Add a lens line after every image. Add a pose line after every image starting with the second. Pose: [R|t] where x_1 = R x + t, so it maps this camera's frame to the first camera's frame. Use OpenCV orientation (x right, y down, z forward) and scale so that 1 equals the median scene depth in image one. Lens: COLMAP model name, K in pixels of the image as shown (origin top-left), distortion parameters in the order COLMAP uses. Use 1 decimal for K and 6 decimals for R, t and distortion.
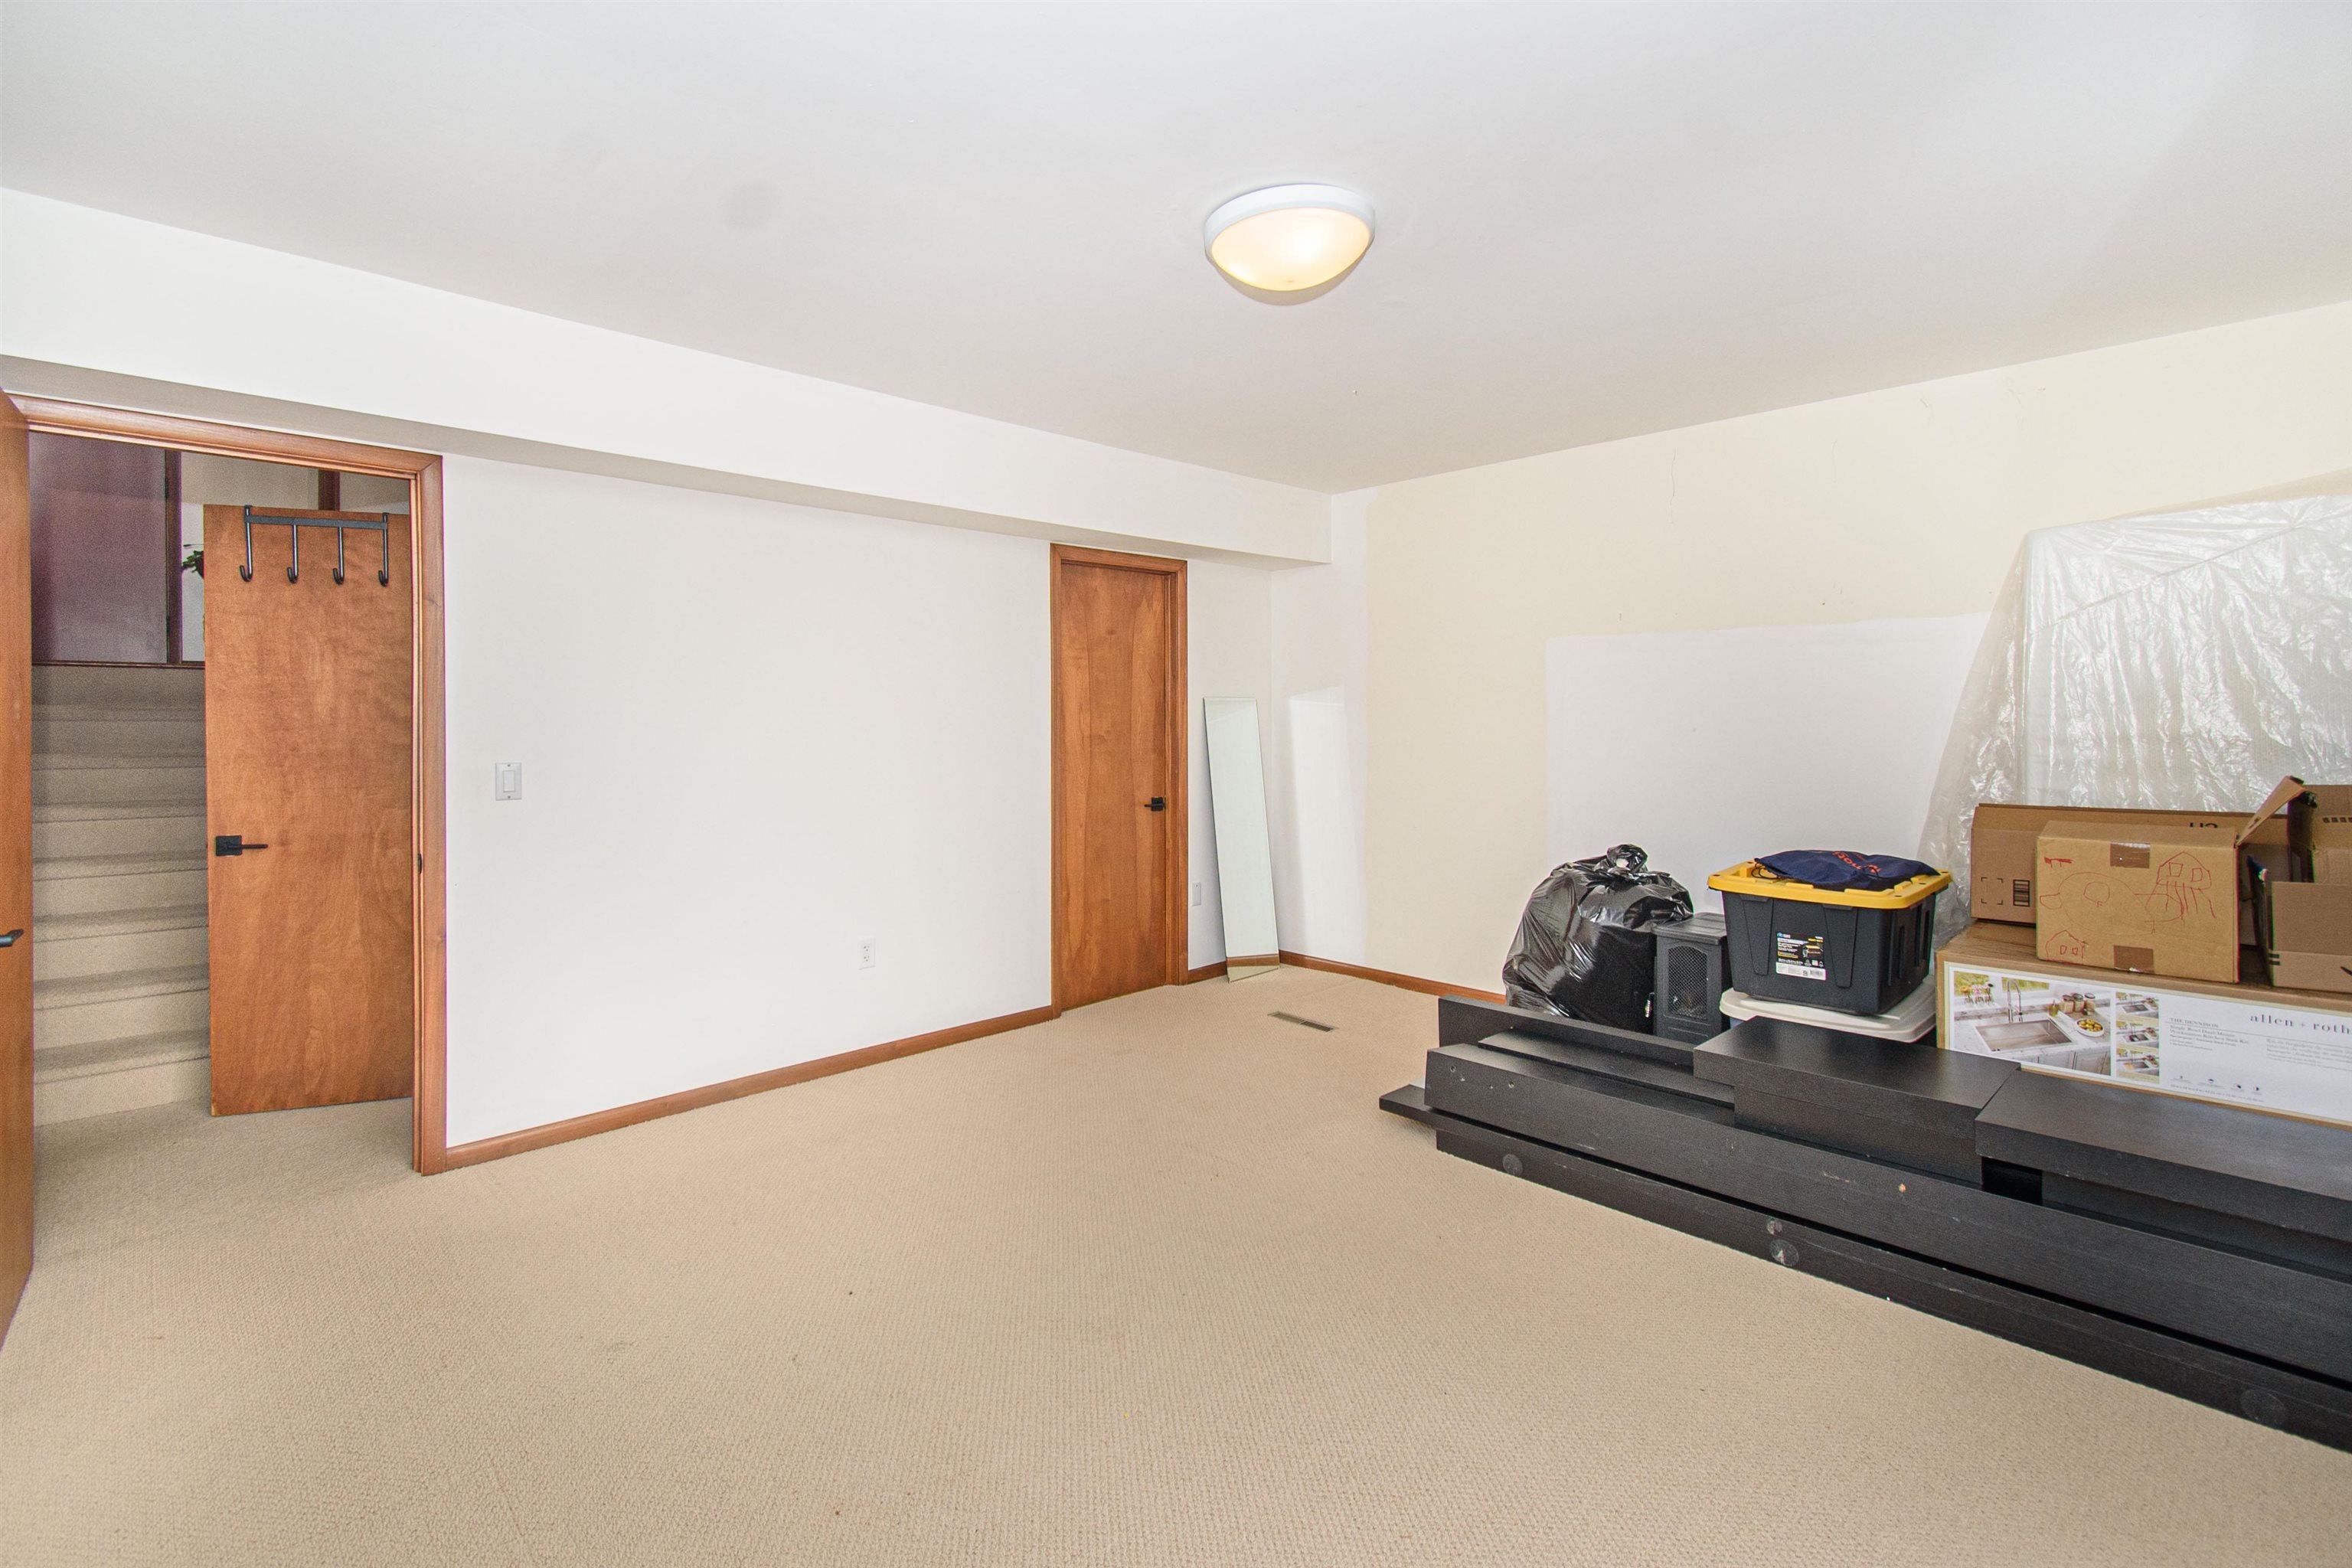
lens RADIAL K [[1048.3, 0, 1206.2], [0, 1048.3, 726.3], [0, 0, 1]] dist [-0.000762, -0.000222]
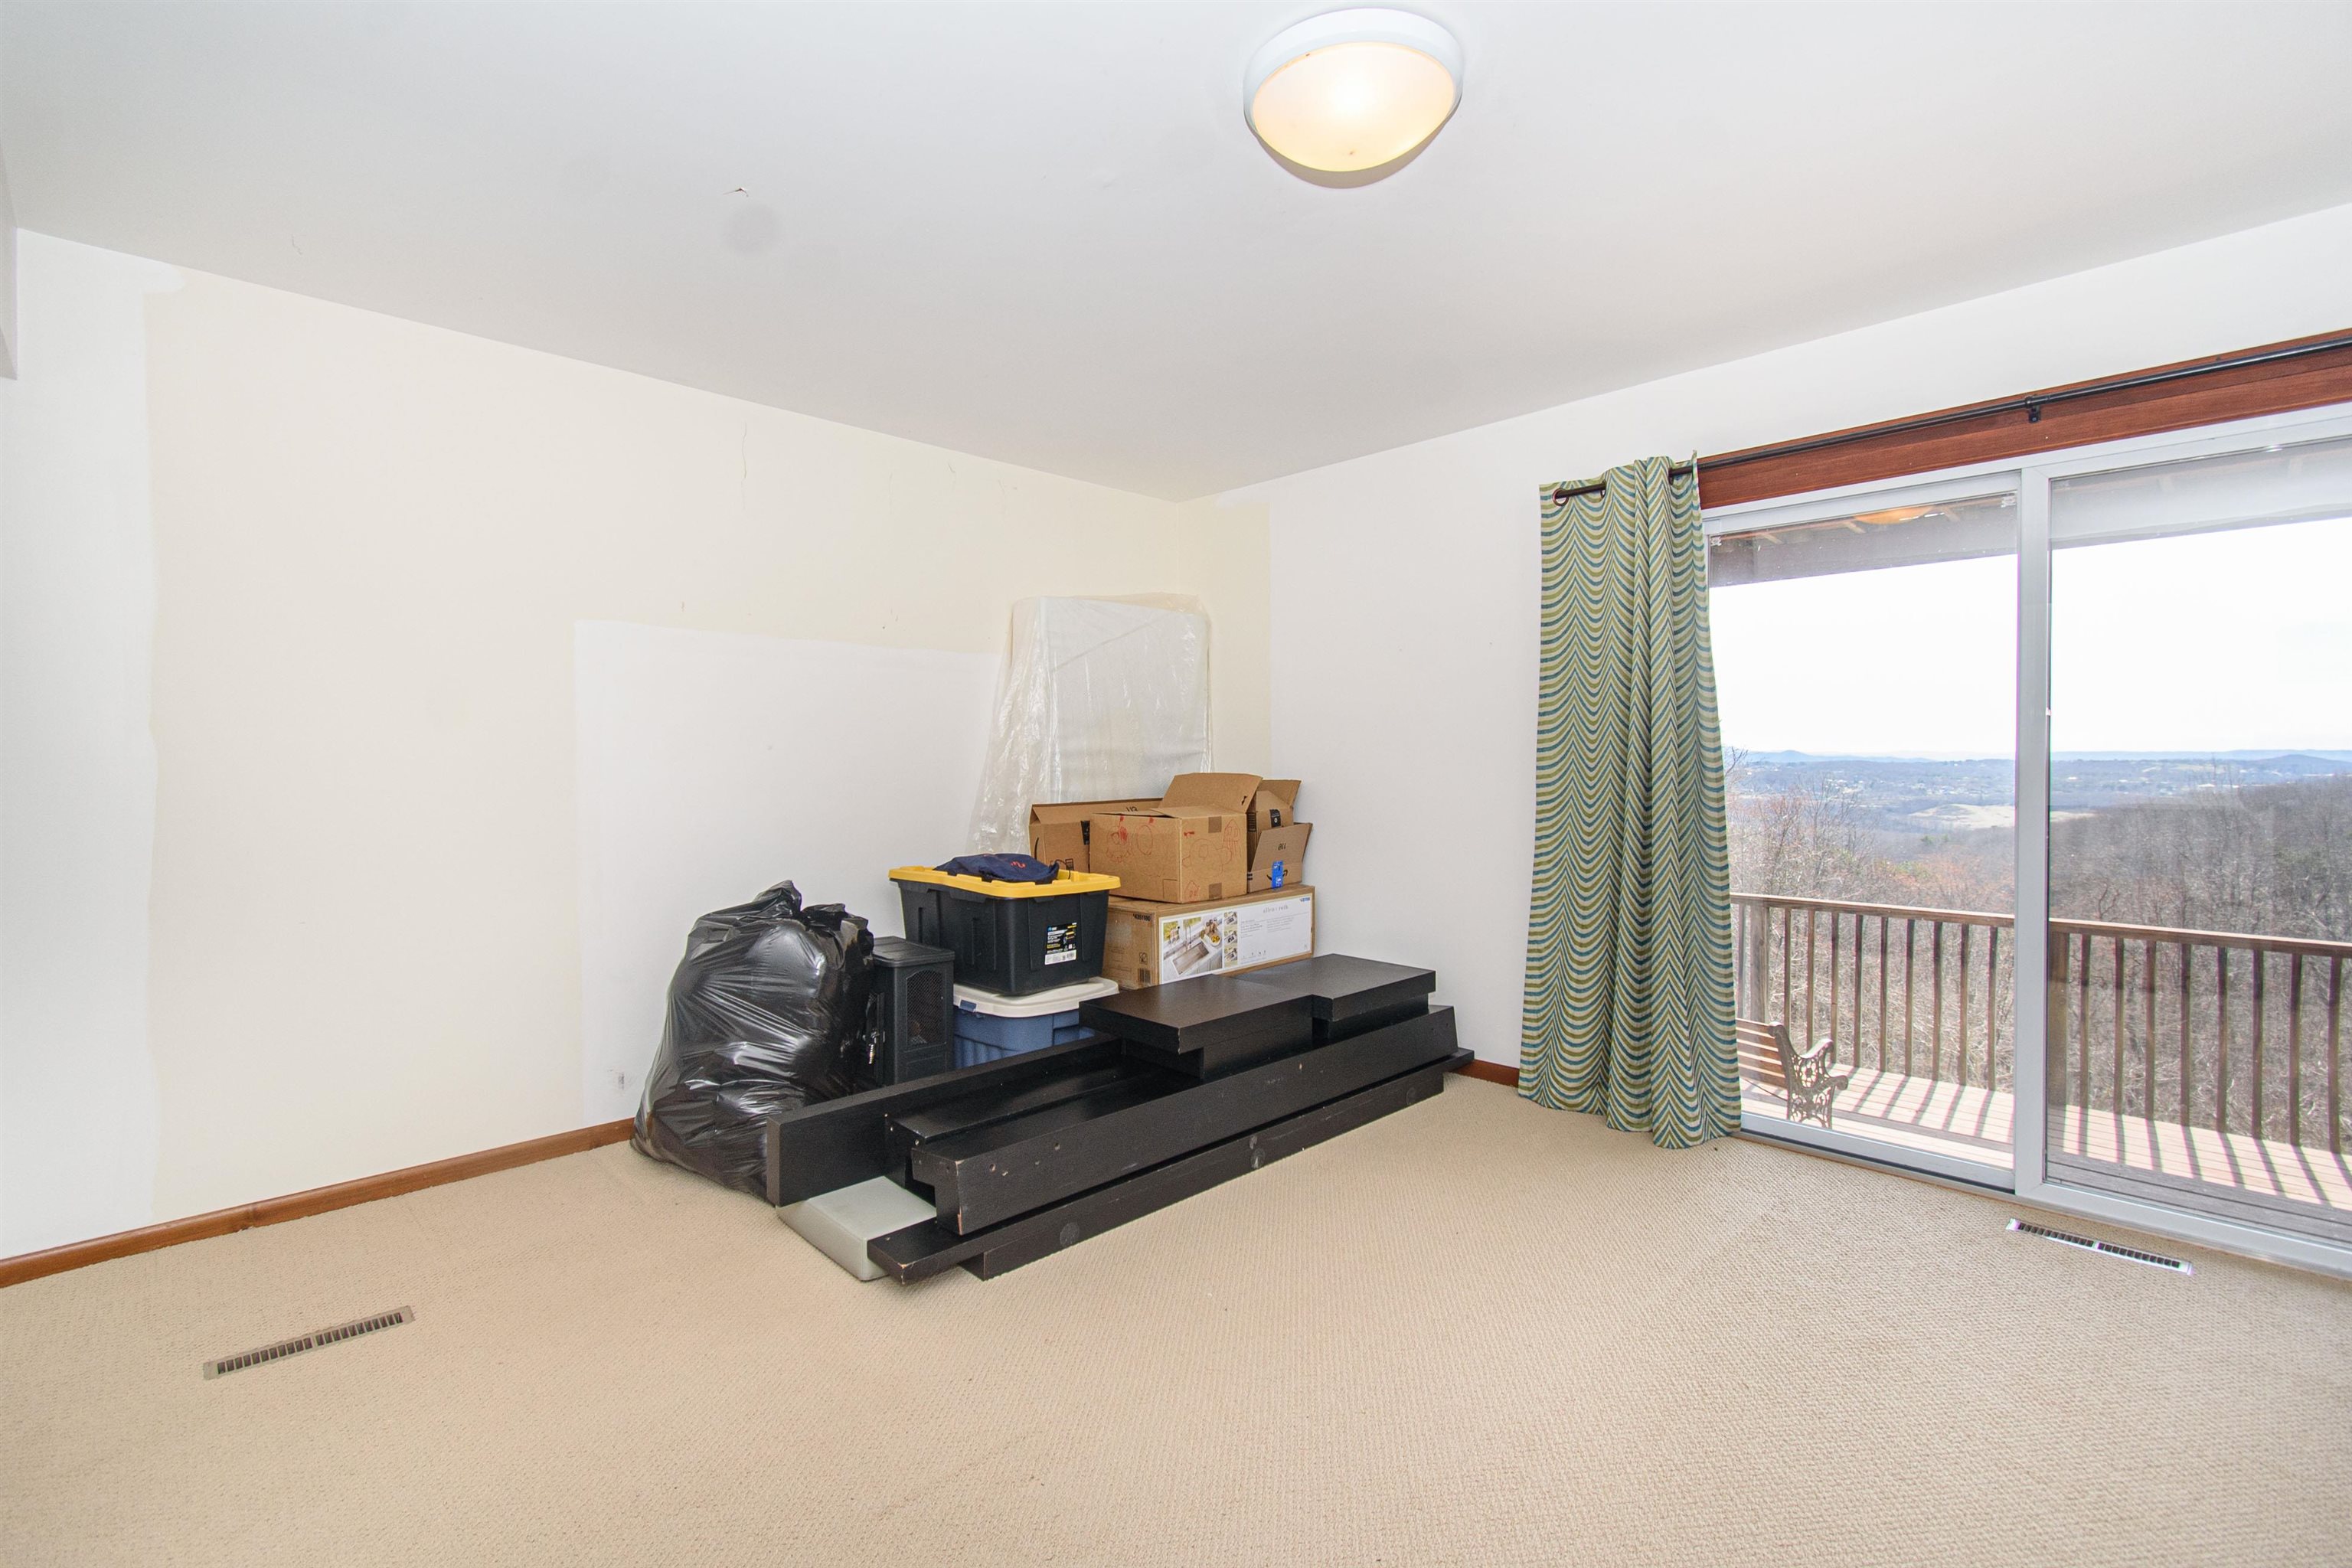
lens RADIAL K [[1048.3, 0, 1178.9], [0, 1048.3, 776.9], [0, 0, 1]] dist [-0.000762, -0.000222]
pose [[0.010702, -0.019534, 0.999752, -0.633771], [0.001298, 0.999809, 0.019521, 0.022522], [-0.999942, 0.001089, 0.010725, 0.996613]]
